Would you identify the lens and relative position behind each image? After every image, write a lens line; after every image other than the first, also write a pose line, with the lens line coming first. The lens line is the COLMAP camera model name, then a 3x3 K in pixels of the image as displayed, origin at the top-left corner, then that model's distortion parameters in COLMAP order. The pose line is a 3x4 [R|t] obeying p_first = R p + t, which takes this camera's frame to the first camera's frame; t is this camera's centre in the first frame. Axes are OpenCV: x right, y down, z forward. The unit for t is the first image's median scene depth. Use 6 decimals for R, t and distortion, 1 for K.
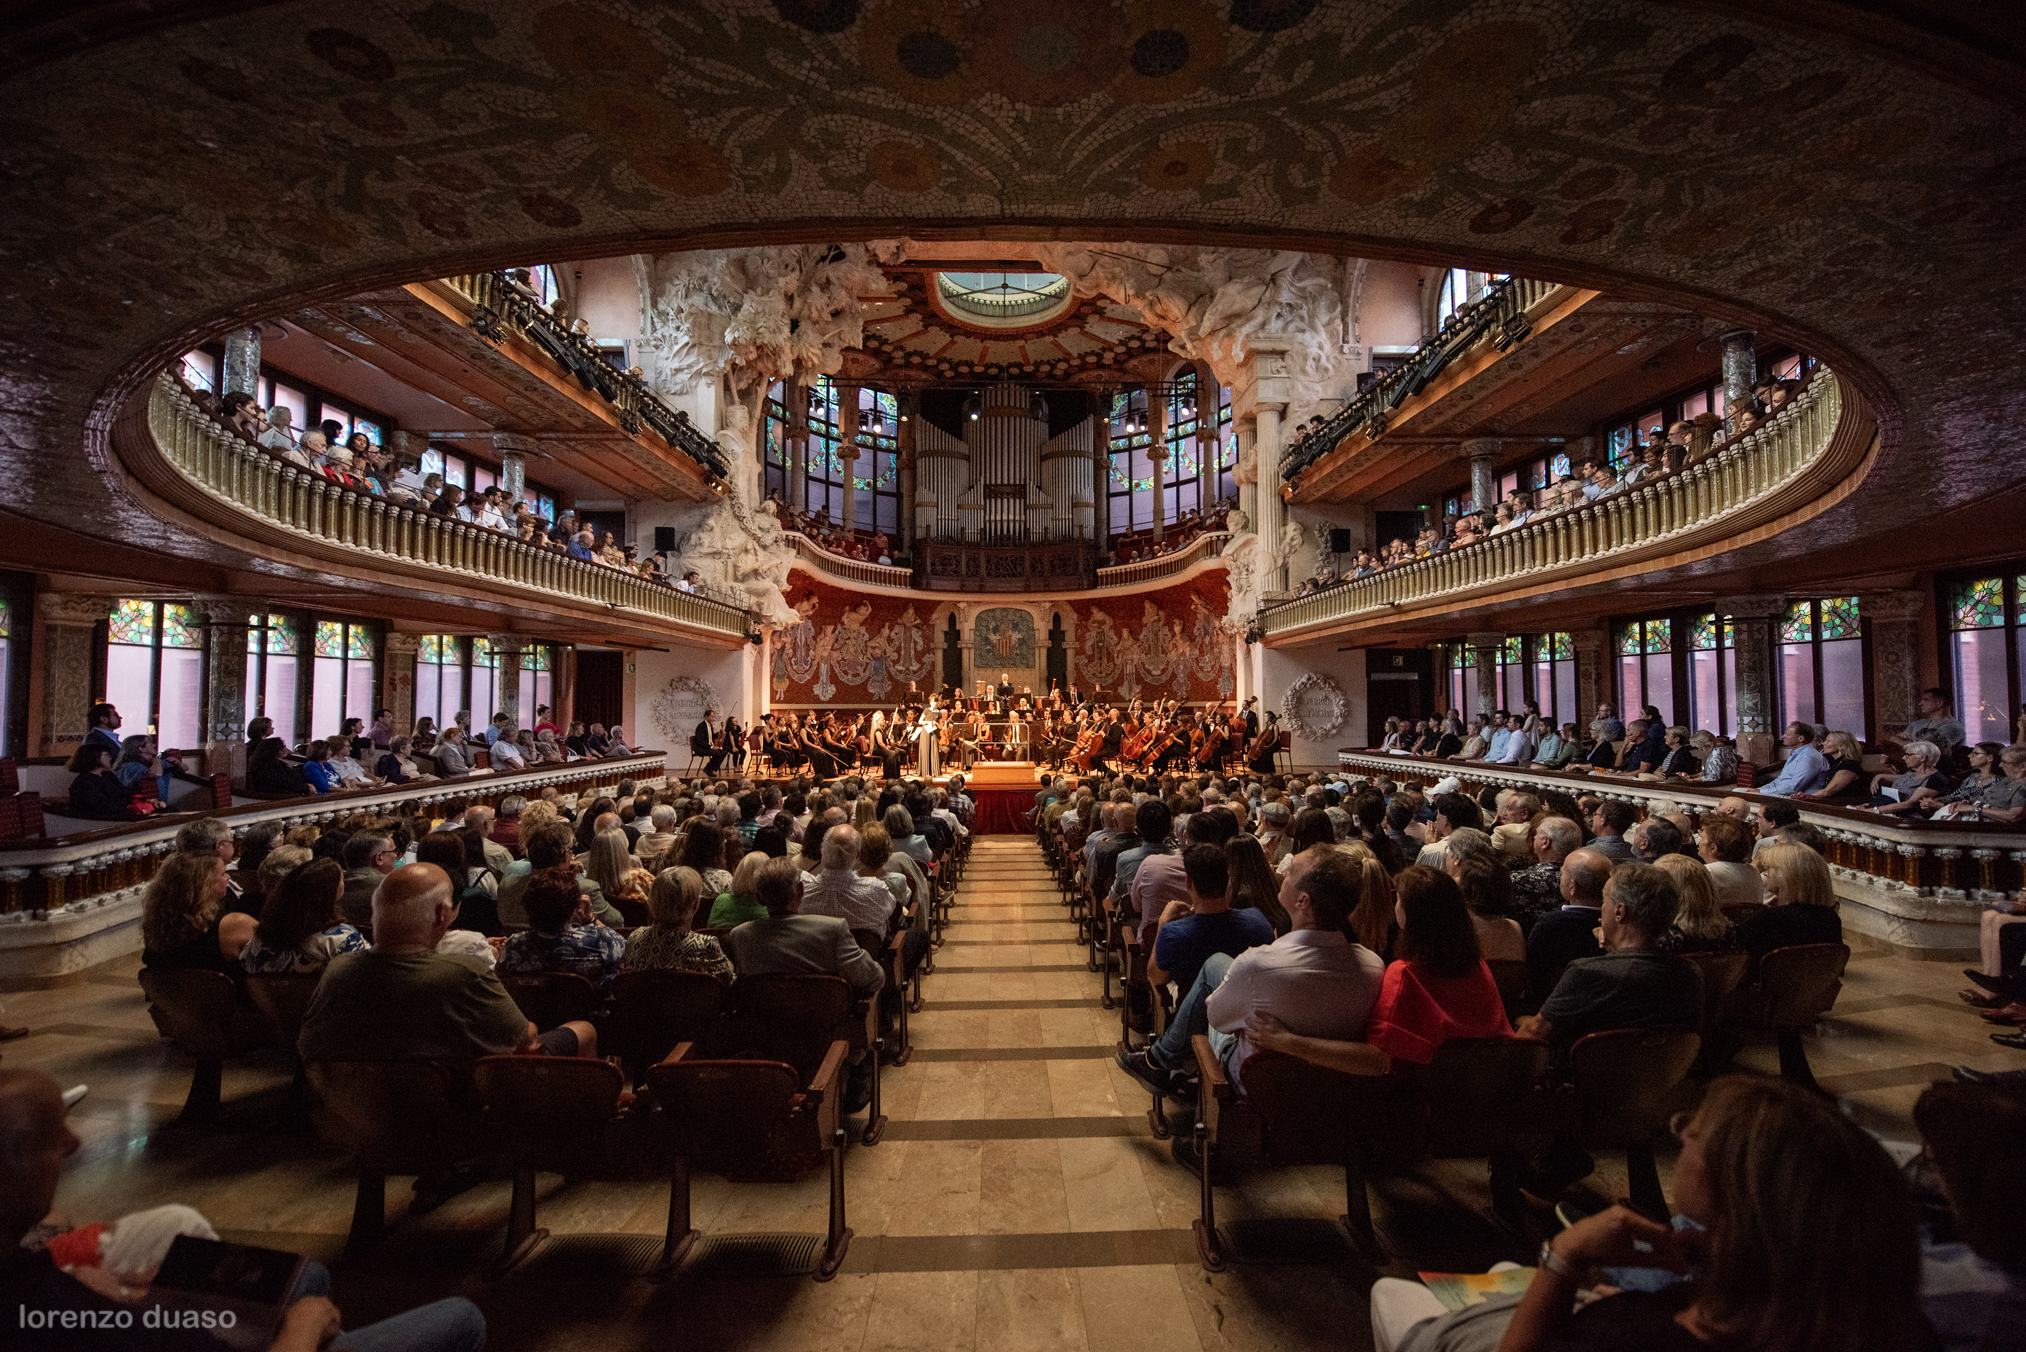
lens RADIAL K [[822.9, 0, 1013.0], [0, 822.9, 676.0], [0, 0, 1]] dist [0.000655, 0.000121]
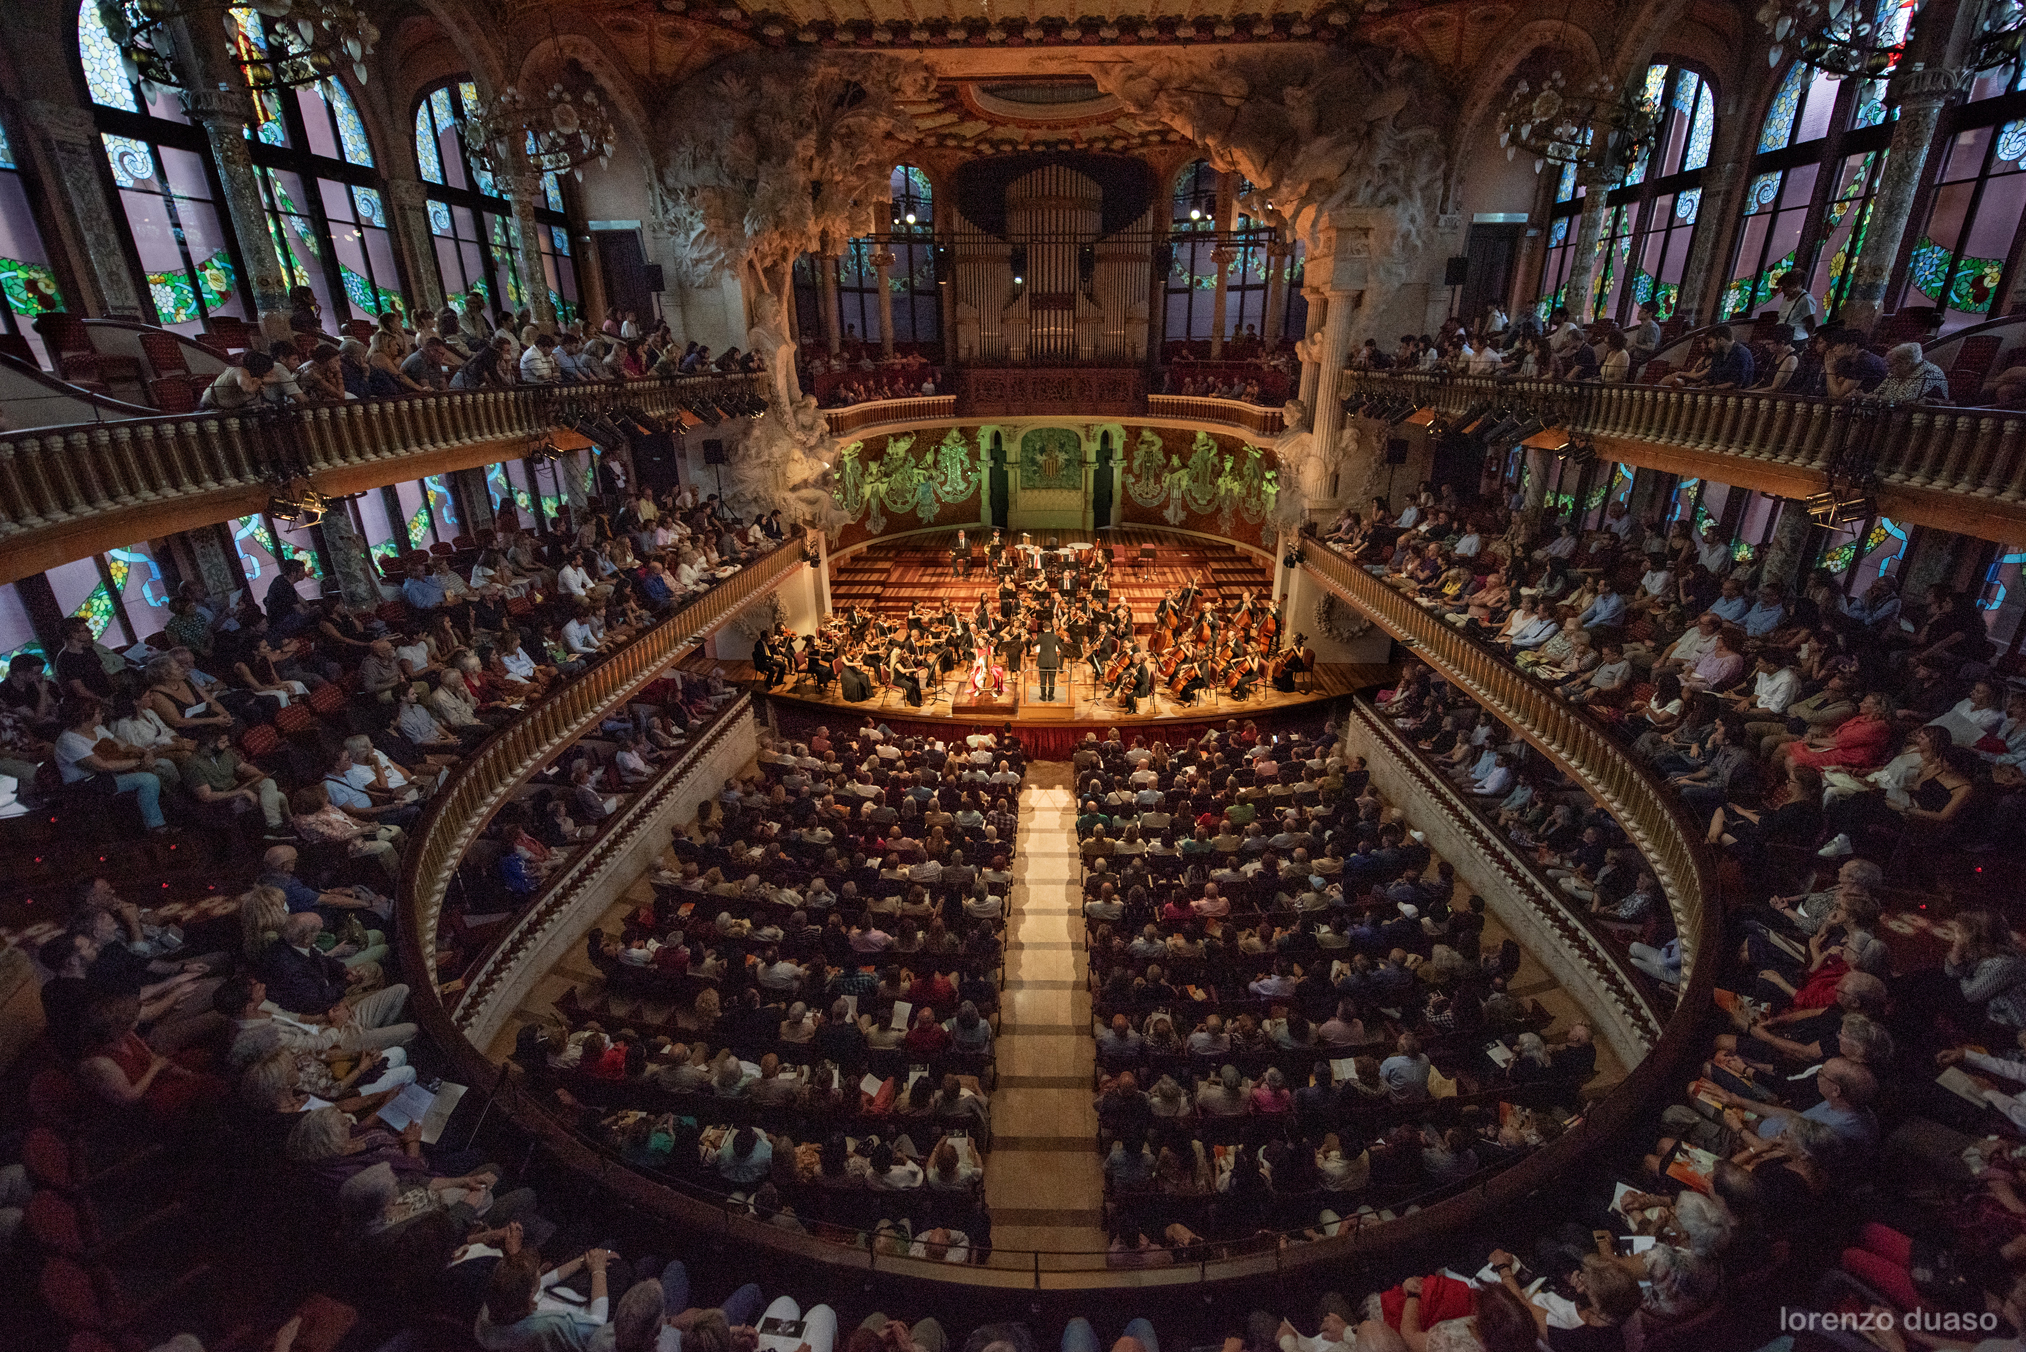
lens RADIAL K [[813.7, 0, 1013.0], [0, 813.7, 676.0], [0, 0, 1]] dist [-0.001719, -0.000124]
pose [[0.998264, 0.011696, -0.057732, 0.004090], [0.011580, 0.921998, 0.387021, -0.203770], [0.057756, -0.387017, 0.920262, -0.004276]]
